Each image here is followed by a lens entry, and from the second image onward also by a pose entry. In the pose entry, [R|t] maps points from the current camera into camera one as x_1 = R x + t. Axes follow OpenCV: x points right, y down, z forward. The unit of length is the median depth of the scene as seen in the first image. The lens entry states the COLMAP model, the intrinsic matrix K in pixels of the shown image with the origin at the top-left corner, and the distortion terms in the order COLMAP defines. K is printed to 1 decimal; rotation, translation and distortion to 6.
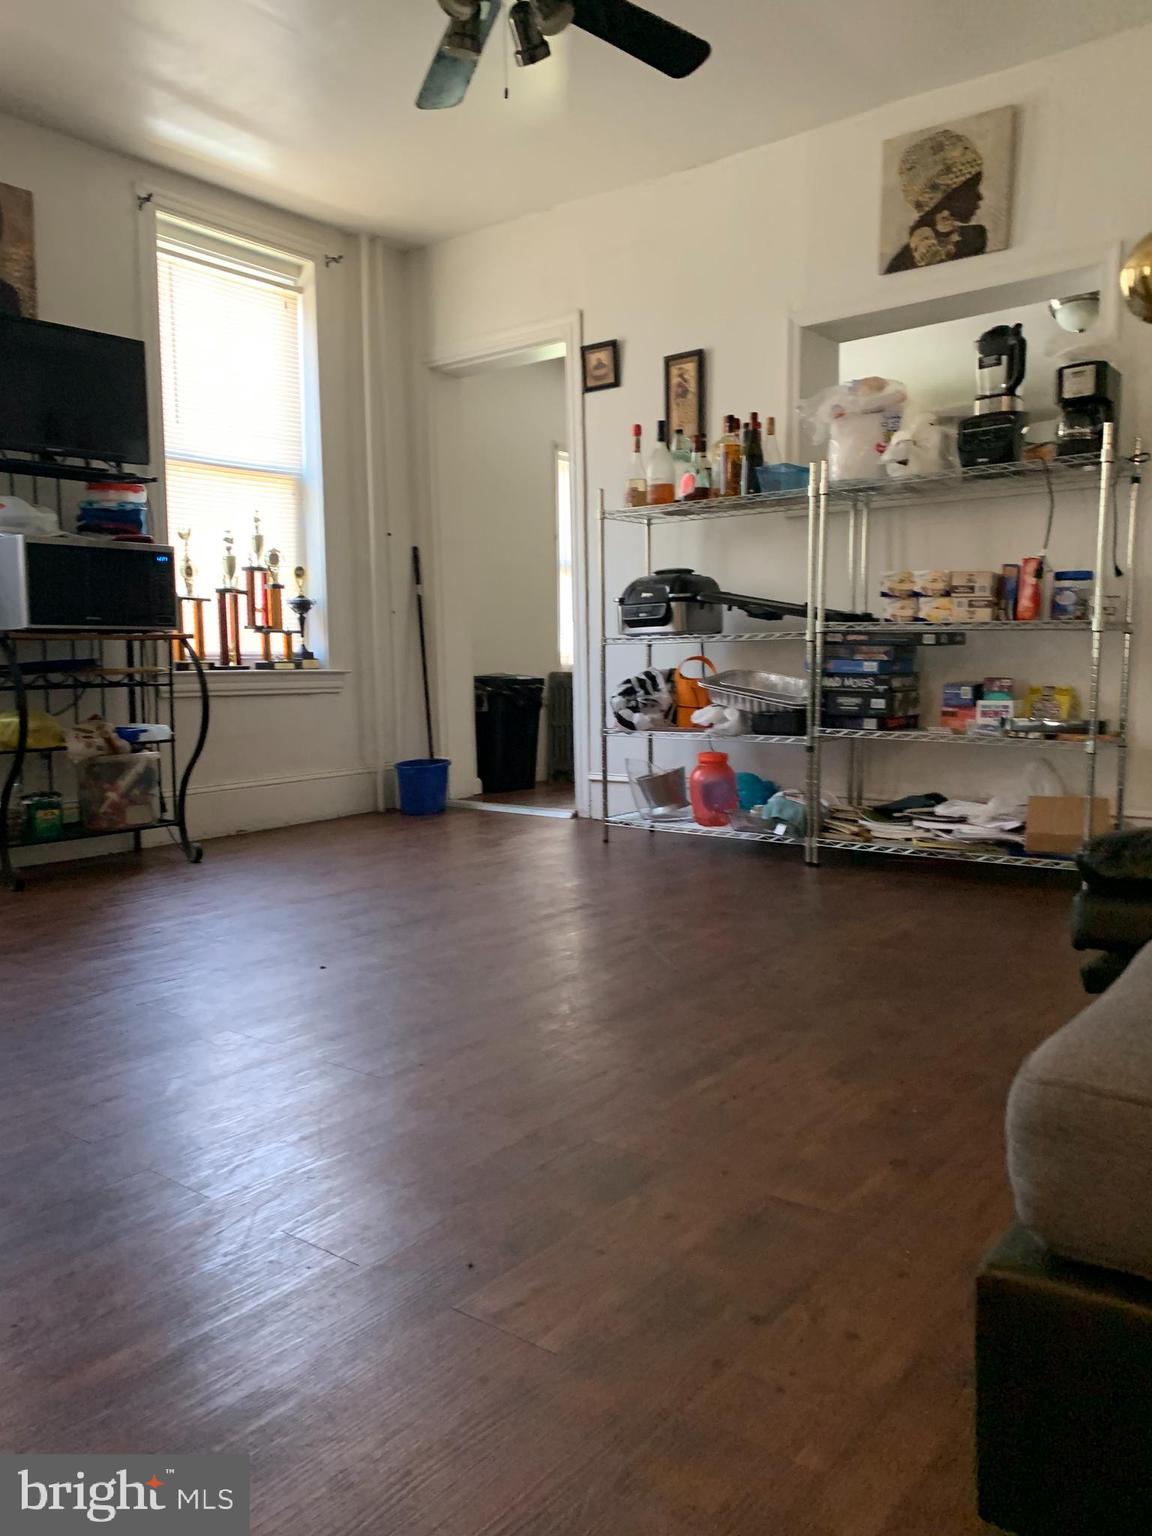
lens RADIAL K [[1184.1, 0, 576.0], [0, 1184.1, 768.0], [0, 0, 1]] dist [0.047689, -0.071806]
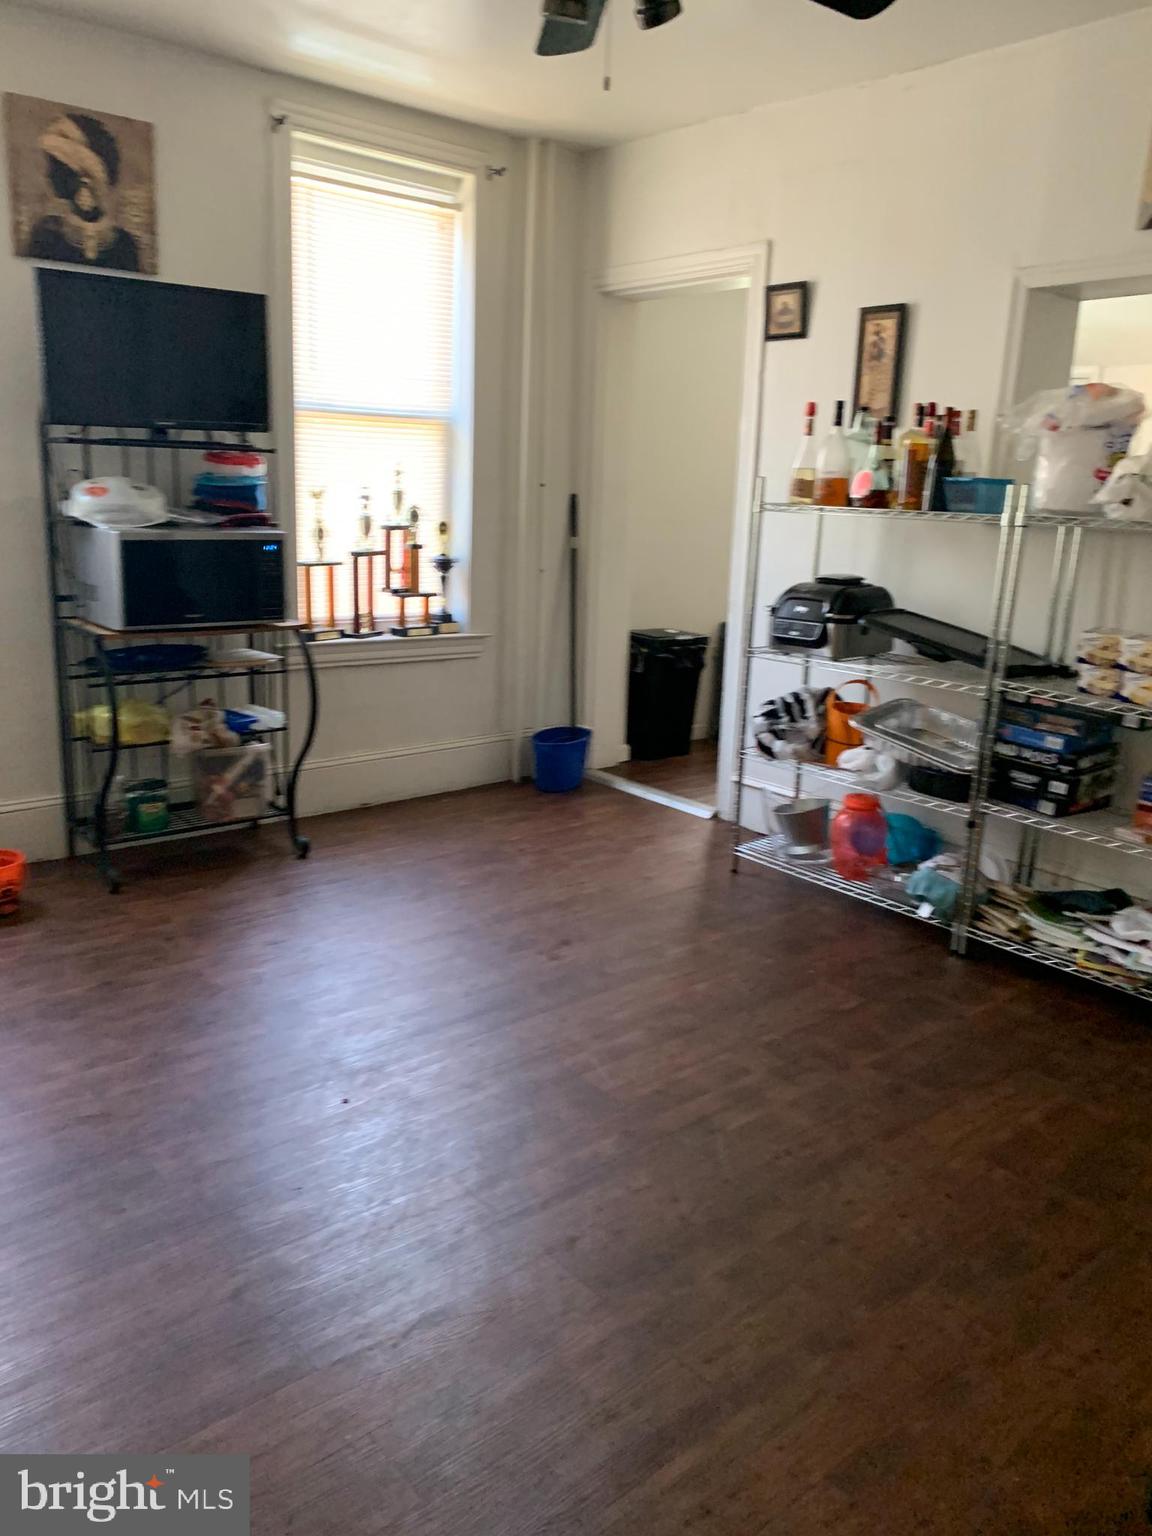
lens RADIAL K [[1165.7, 0, 588.0], [0, 1165.7, 736.9], [0, 0, 1]] dist [0.057050, -0.074849]
pose [[0.978776, 0.092860, -0.182687, 0.070481], [-0.066446, 0.987088, 0.145745, -0.165634], [0.193862, -0.130512, 0.972309, 0.126290]]
